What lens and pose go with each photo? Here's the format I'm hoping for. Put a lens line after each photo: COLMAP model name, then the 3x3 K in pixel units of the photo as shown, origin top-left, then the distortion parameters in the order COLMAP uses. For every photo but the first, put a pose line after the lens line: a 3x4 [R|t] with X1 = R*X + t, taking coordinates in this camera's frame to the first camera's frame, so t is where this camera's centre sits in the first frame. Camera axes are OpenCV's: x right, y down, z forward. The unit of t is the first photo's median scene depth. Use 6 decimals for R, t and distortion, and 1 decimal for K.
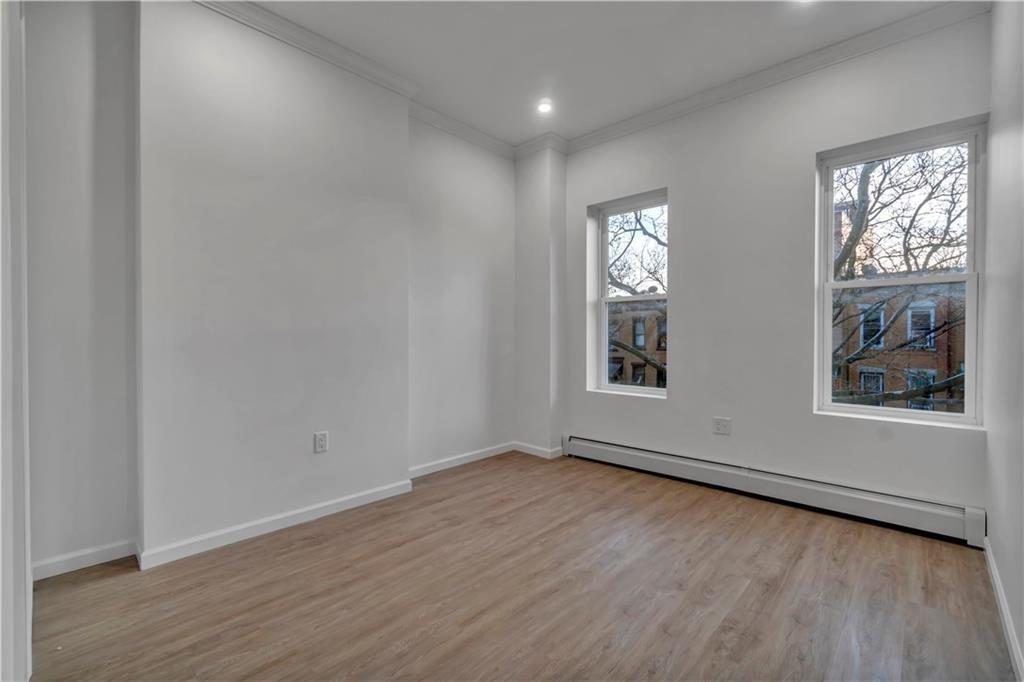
lens RADIAL K [[442.4, 0, 511.8], [0, 442.4, 334.1], [0, 0, 1]] dist [0.010539, -0.000664]
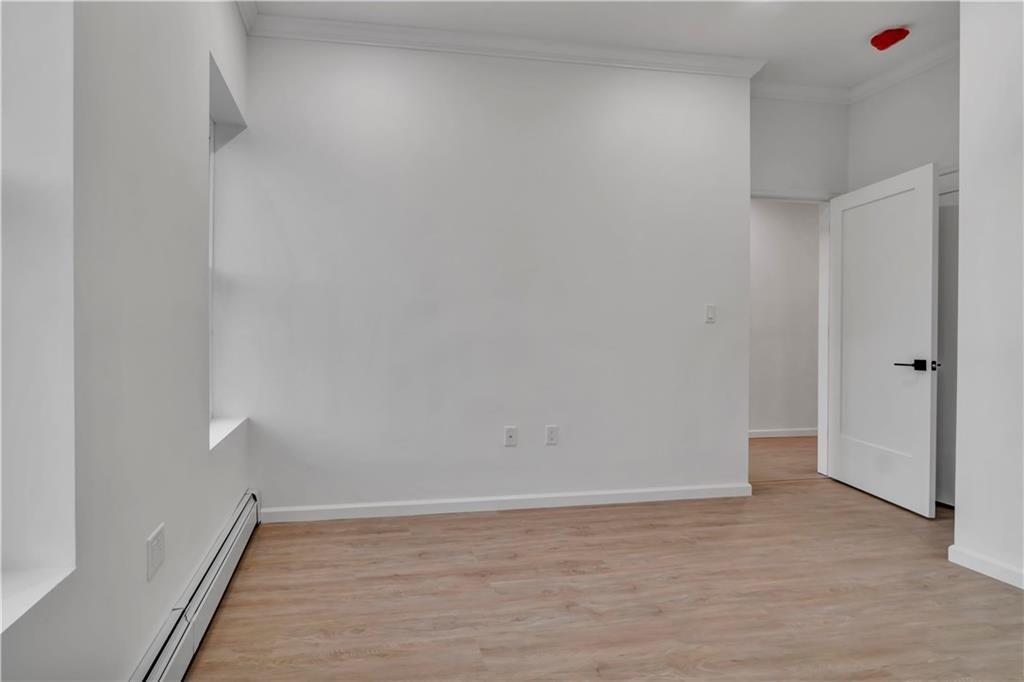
lens RADIAL K [[442.4, 0, 513.3], [0, 442.4, 337.8], [0, 0, 1]] dist [0.010539, -0.000664]
pose [[-0.846070, -0.013365, 0.532904, 0.027713], [-0.008262, 0.999894, 0.011960, 0.048805], [-0.533008, 0.005716, -0.846091, 1.777264]]
